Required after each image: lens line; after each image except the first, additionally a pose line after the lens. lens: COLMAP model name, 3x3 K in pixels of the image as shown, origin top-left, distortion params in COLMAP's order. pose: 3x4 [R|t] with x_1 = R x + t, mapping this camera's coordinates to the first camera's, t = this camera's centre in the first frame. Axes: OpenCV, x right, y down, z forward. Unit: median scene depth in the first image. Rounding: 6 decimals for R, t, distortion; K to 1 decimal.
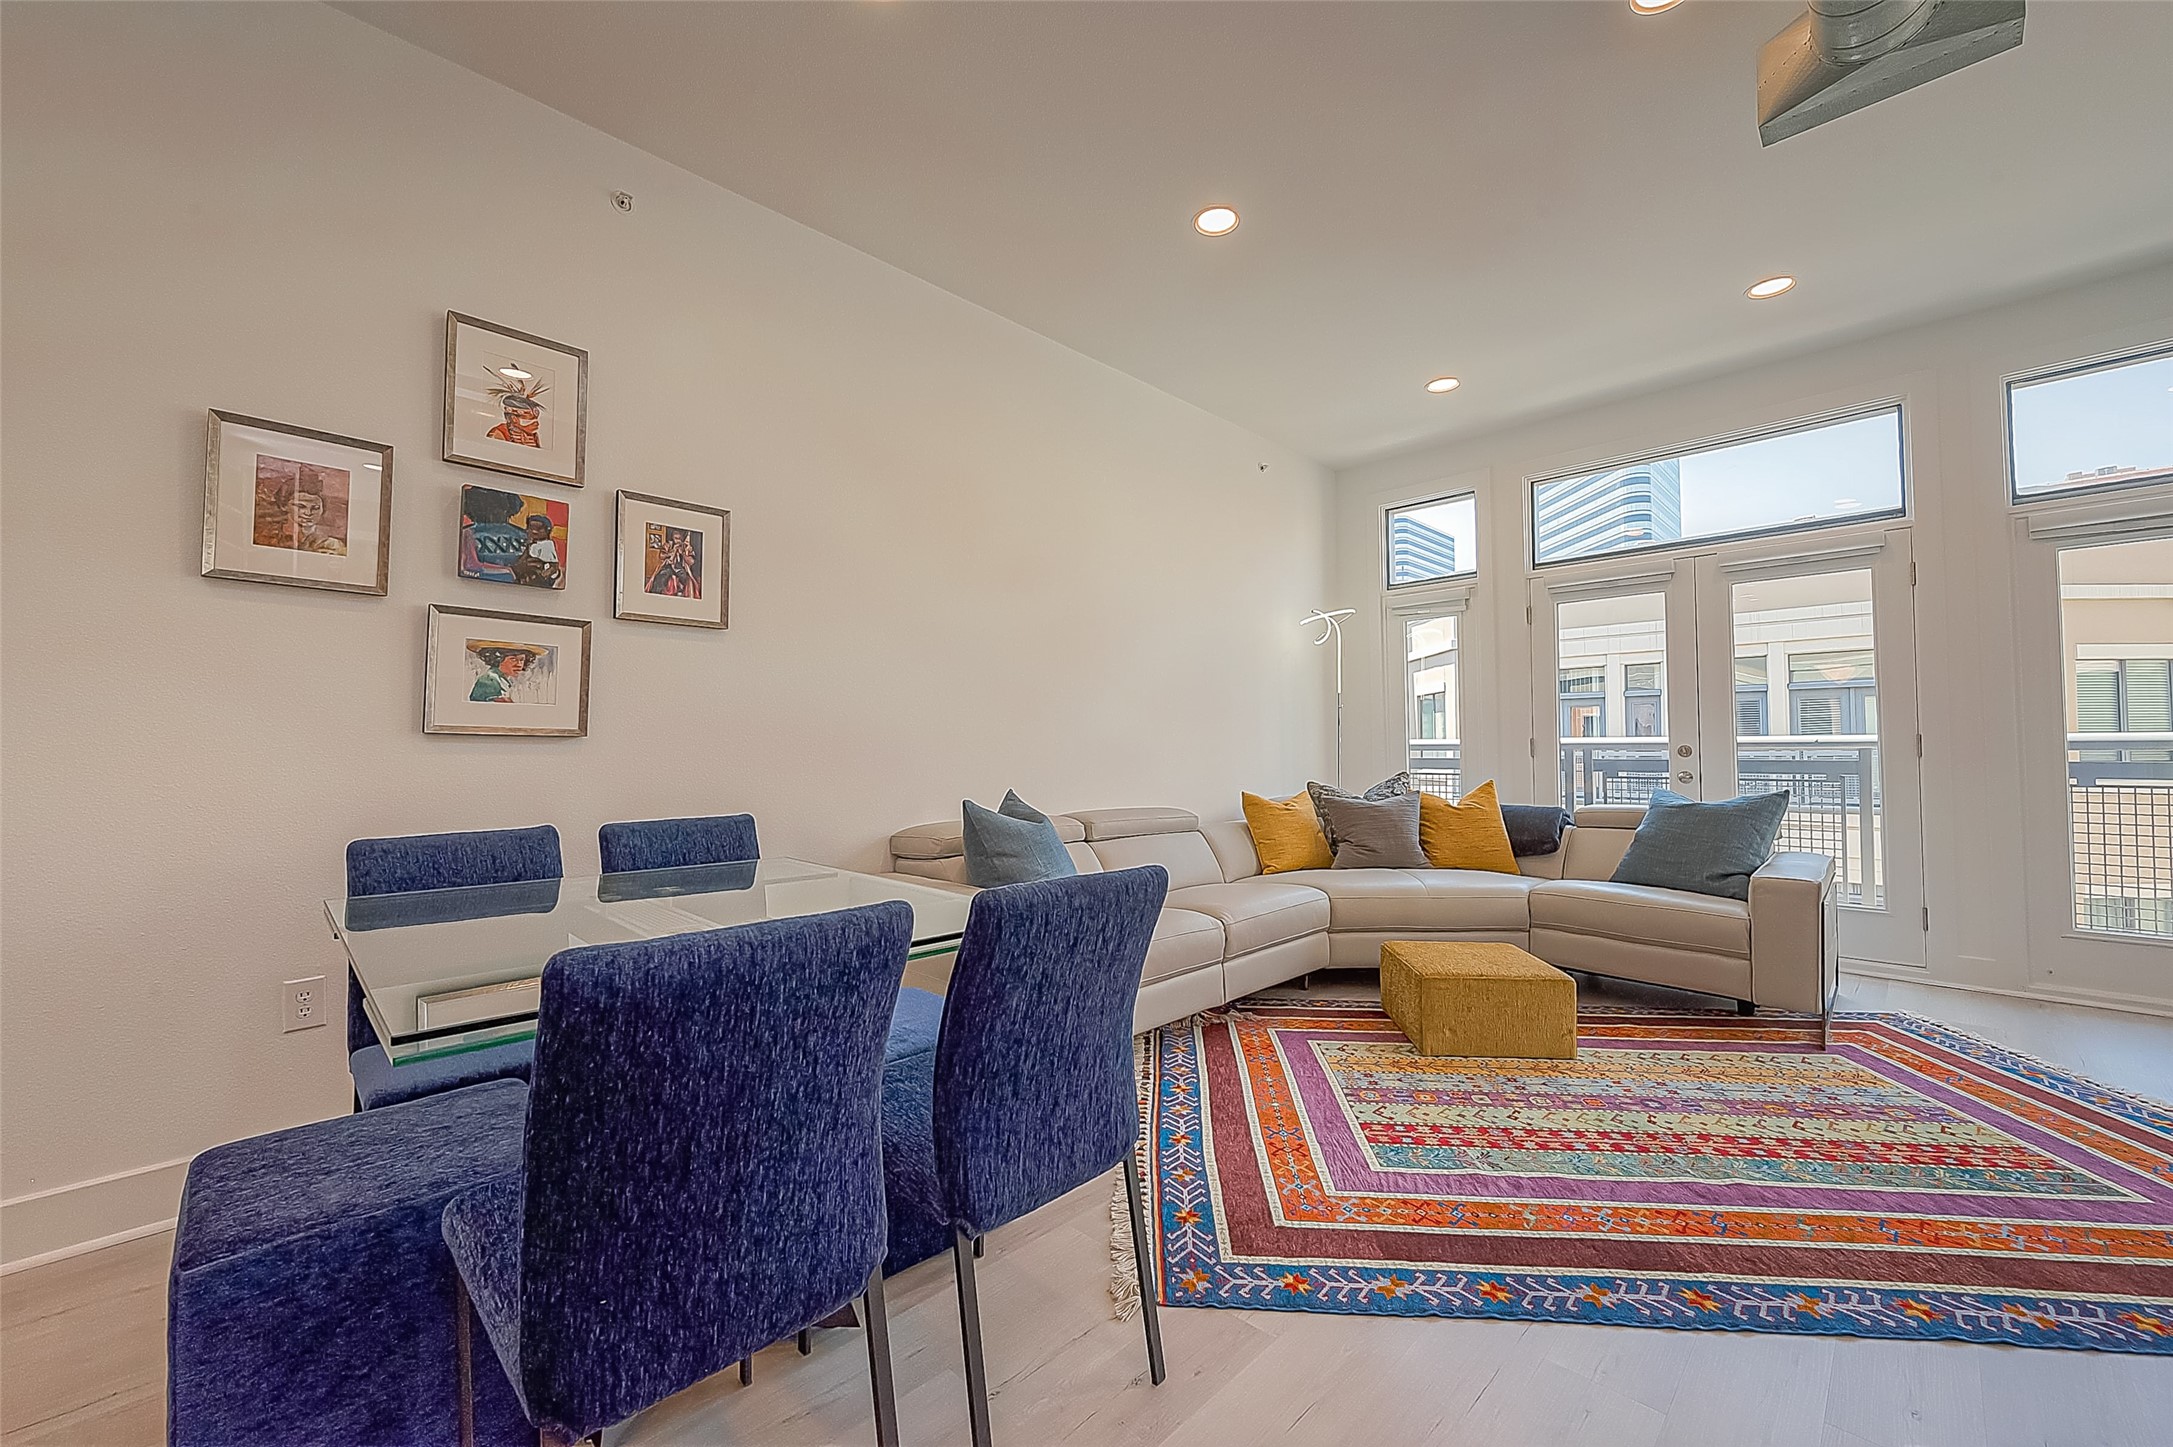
lens RADIAL K [[855.5, 0, 1086.5], [0, 855.5, 723.5], [0, 0, 1]] dist [-0.001006, -0.000006]
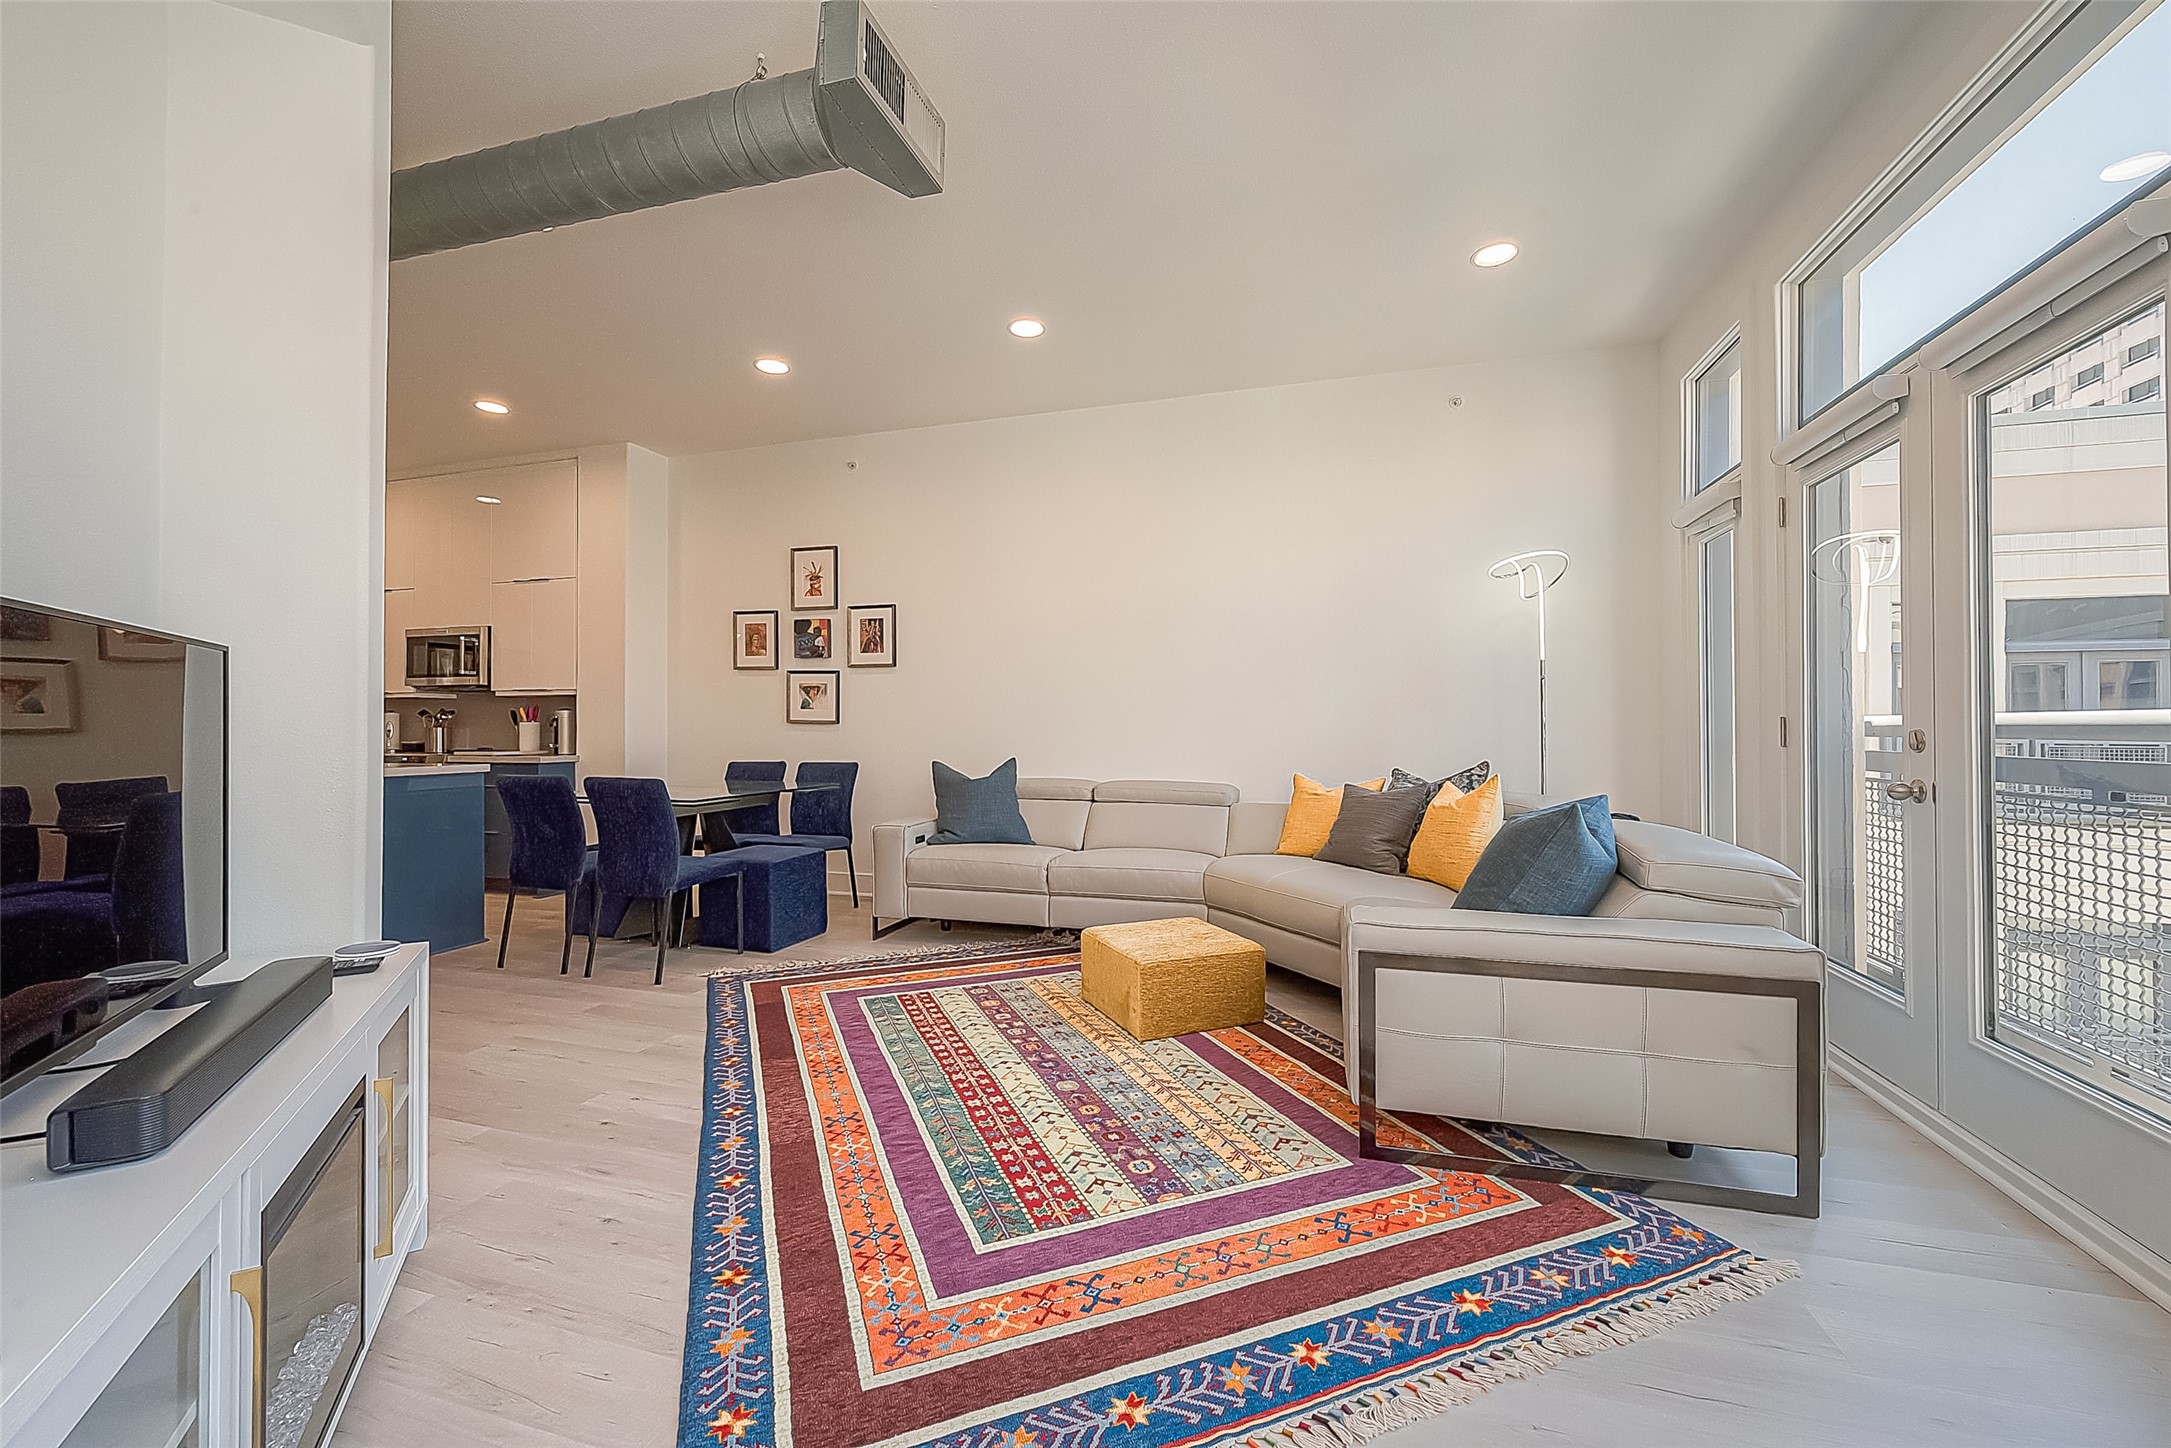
lens RADIAL K [[860.1, 0, 1089.9], [0, 860.1, 719.8], [0, 0, 1]] dist [-0.000523, -0.000043]
pose [[0.460880, -0.005114, -0.887448, 1.507495], [0.026096, 0.999629, 0.007791, 0.004804], [0.887079, -0.026749, 0.460842, 0.511806]]
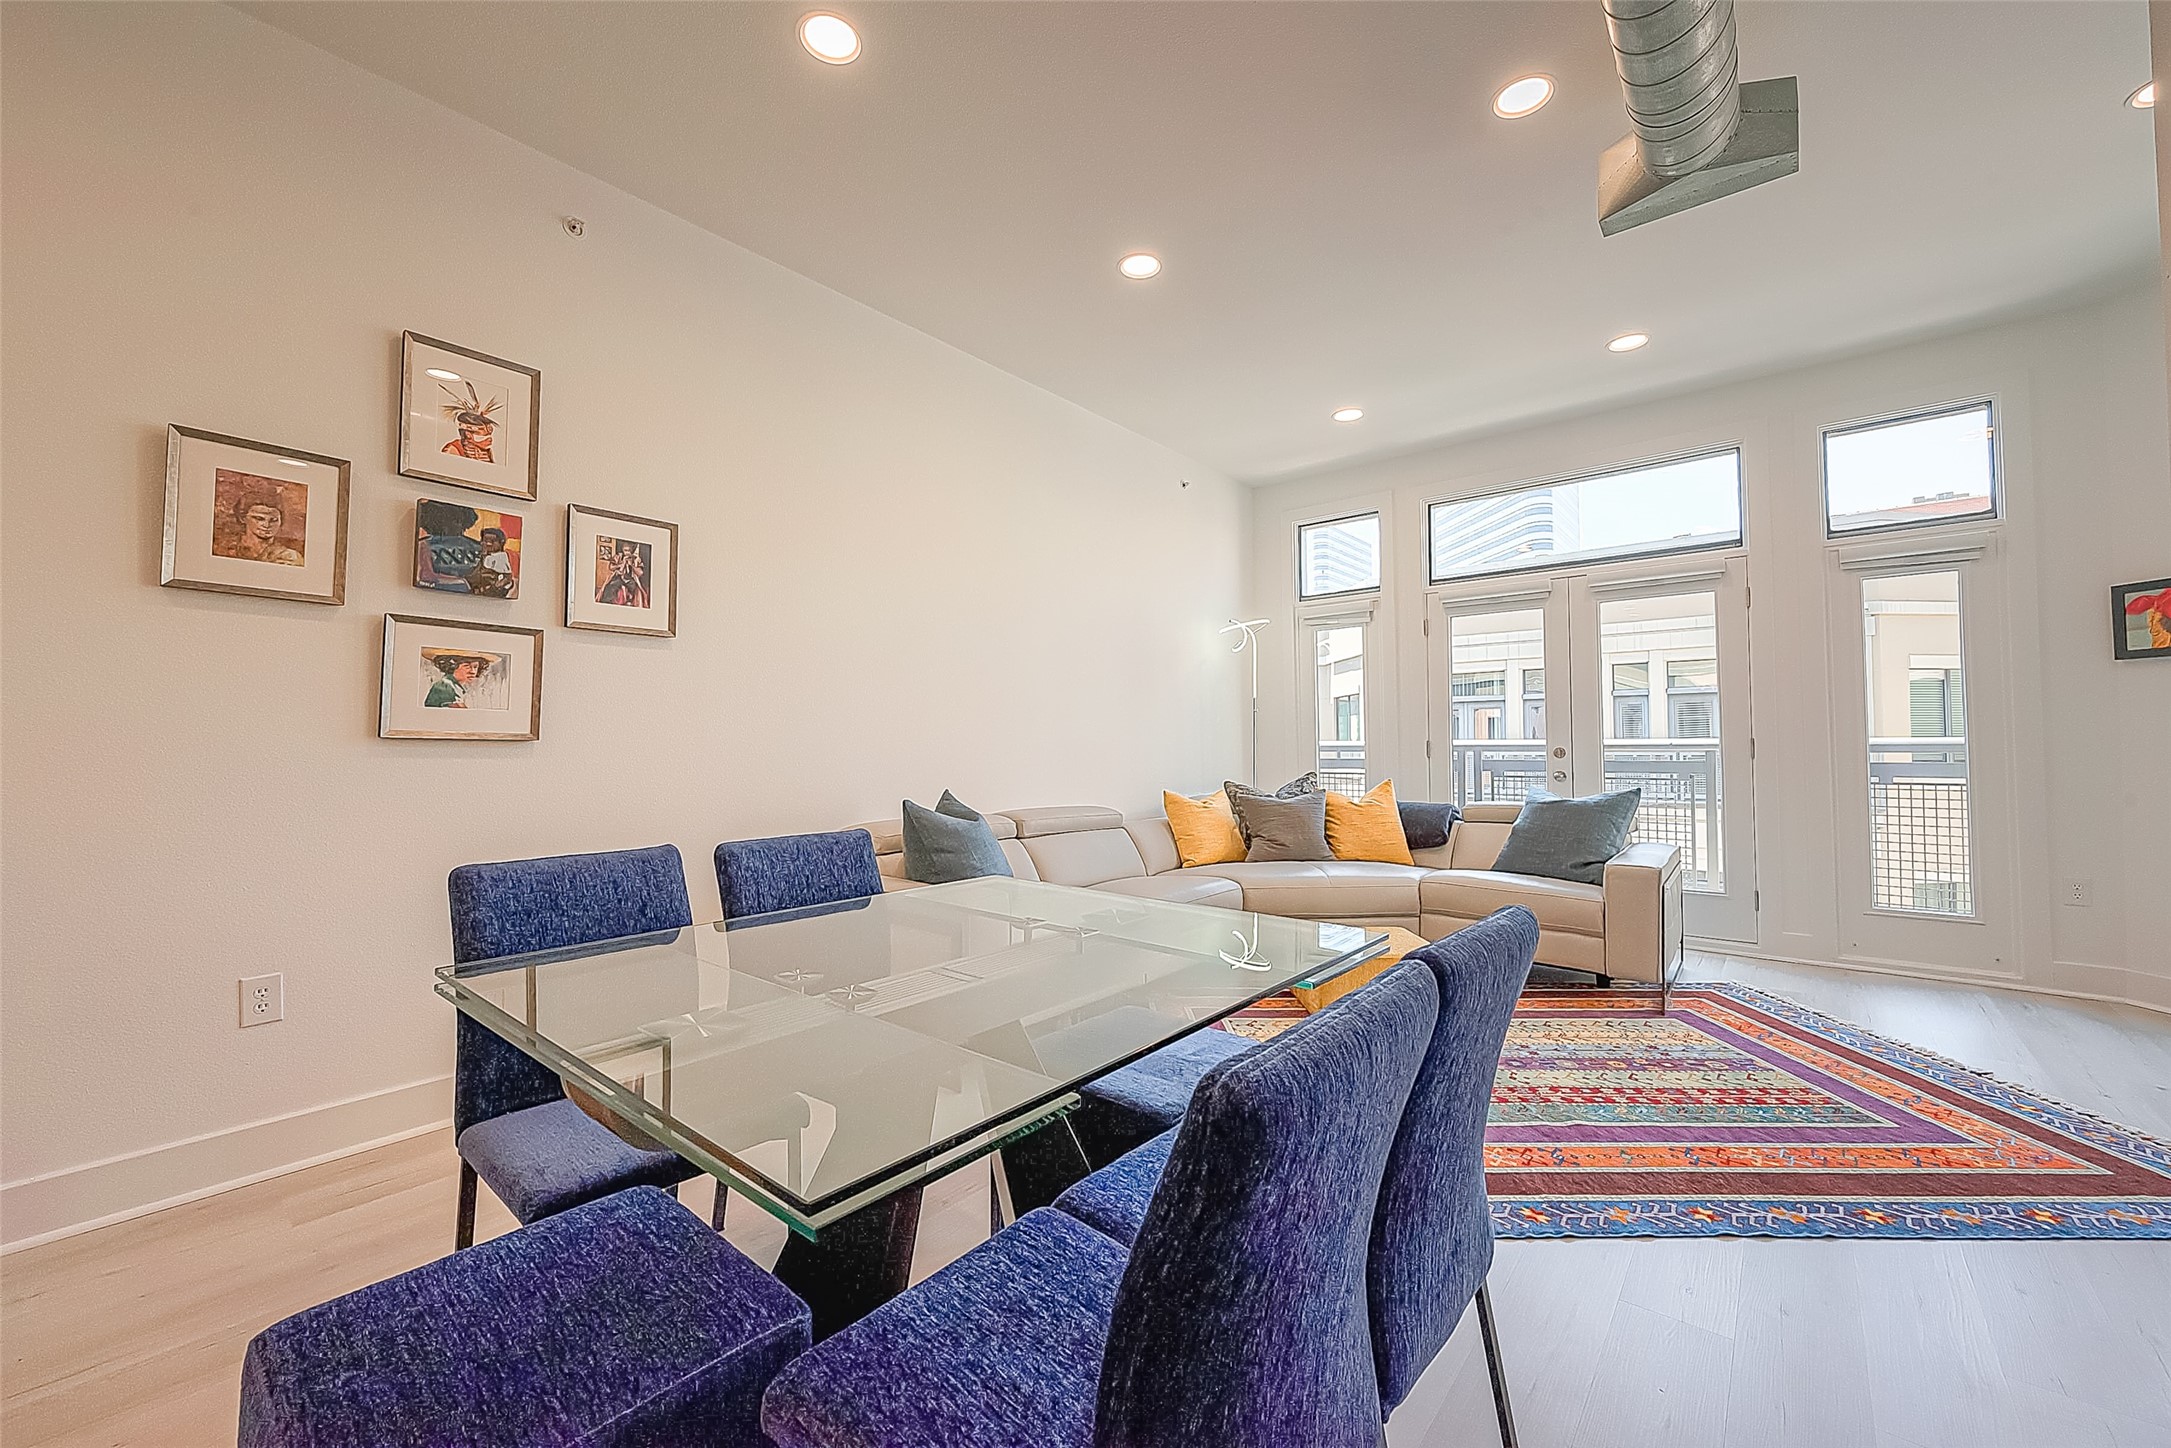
lens RADIAL K [[853.8, 0, 1084.3], [0, 853.8, 722.0], [0, 0, 1]] dist [-0.000920, 0.000003]
pose [[0.996622, 0.003213, 0.082063, -0.006777], [-0.003212, 0.999995, -0.000146, -0.008488], [-0.082063, -0.000118, 0.996627, -0.082713]]
